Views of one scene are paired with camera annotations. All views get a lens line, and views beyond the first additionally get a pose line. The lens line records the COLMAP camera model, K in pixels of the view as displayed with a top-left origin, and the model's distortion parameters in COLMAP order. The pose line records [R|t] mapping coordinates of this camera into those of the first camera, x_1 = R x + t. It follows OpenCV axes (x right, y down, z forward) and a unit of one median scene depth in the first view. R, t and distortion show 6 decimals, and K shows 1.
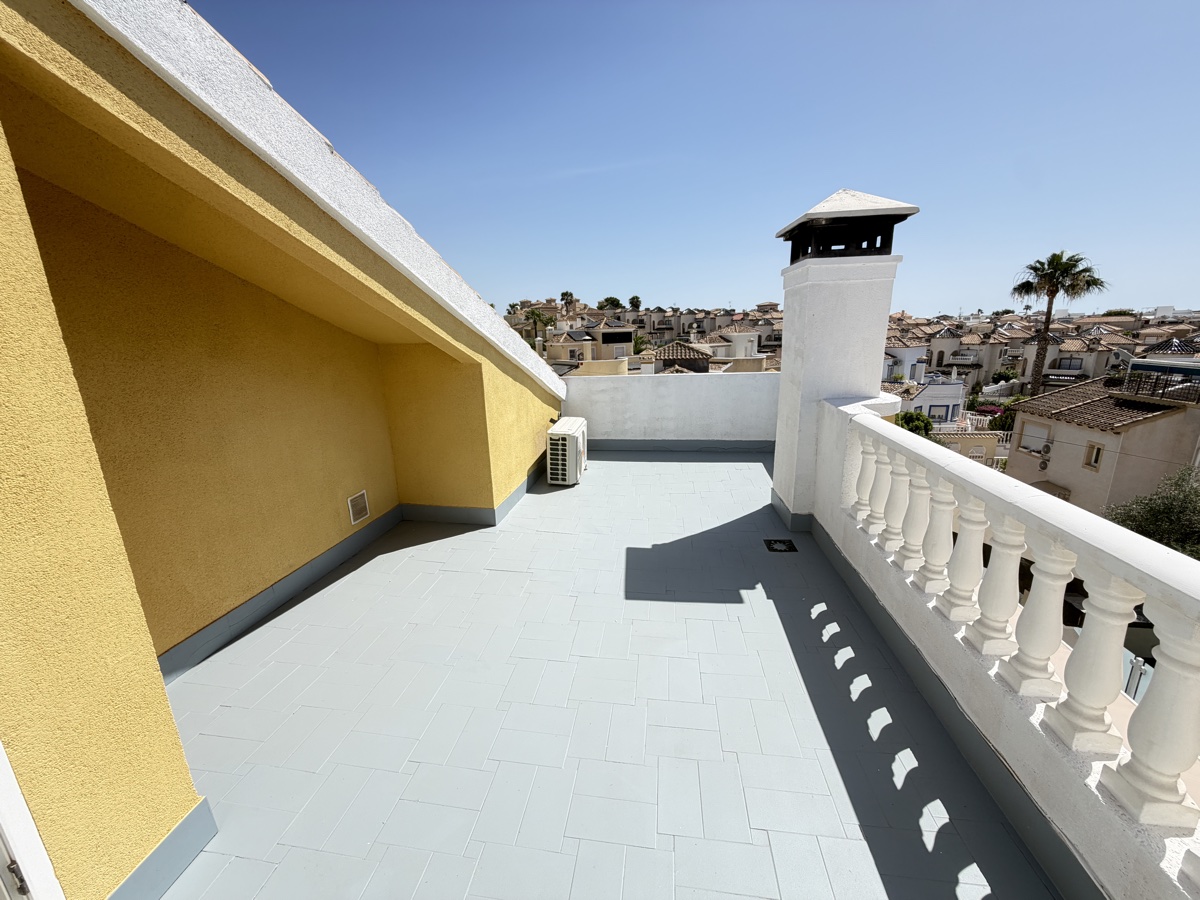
lens RADIAL K [[478.7, 0, 597.6], [0, 478.7, 453.0], [0, 0, 1]] dist [0.000573, -0.000364]
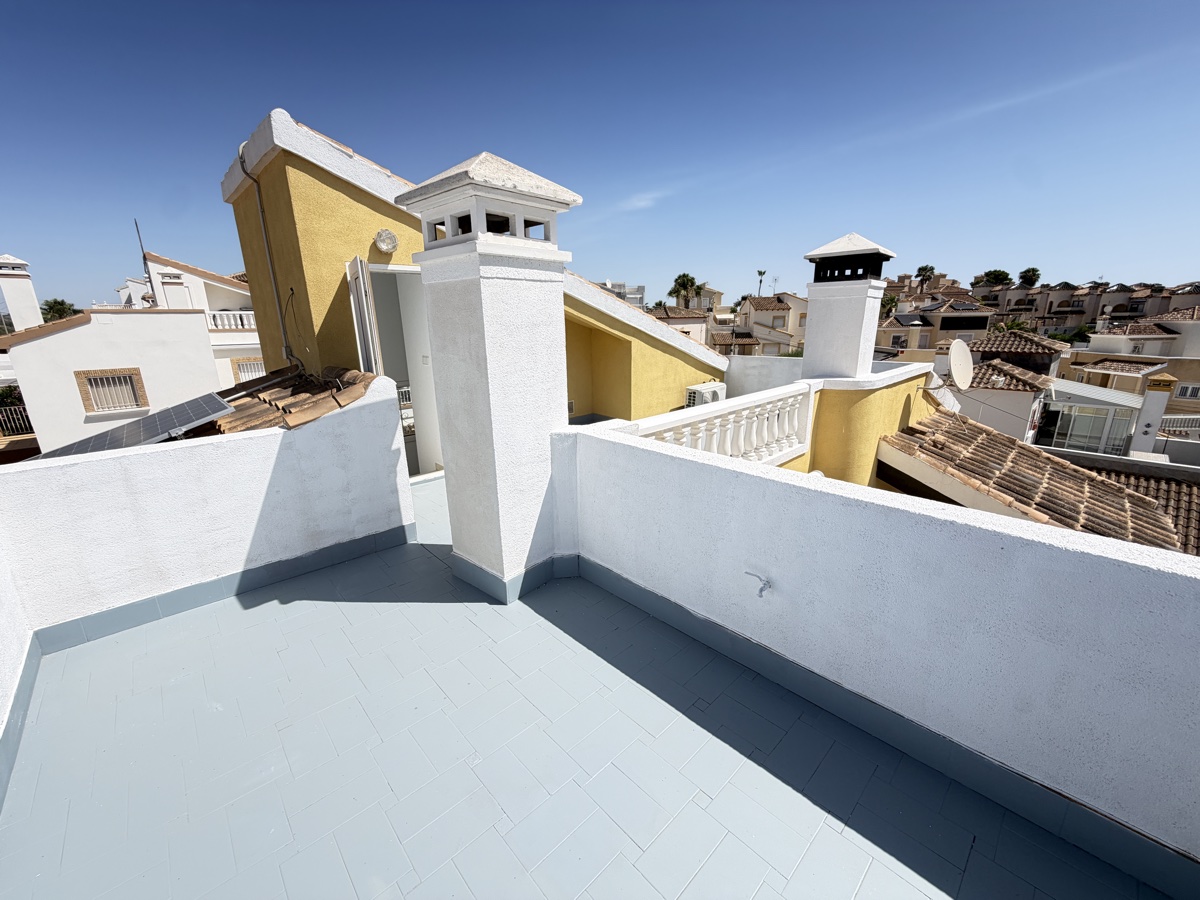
lens RADIAL K [[478.7, 0, 597.6], [0, 478.7, 453.0], [0, 0, 1]] dist [0.000573, -0.000364]
pose [[0.798360, 0.180822, -0.574391, 0.183528], [-0.158483, 0.983317, 0.089275, 0.022425], [0.580951, 0.019758, 0.813699, -0.135993]]
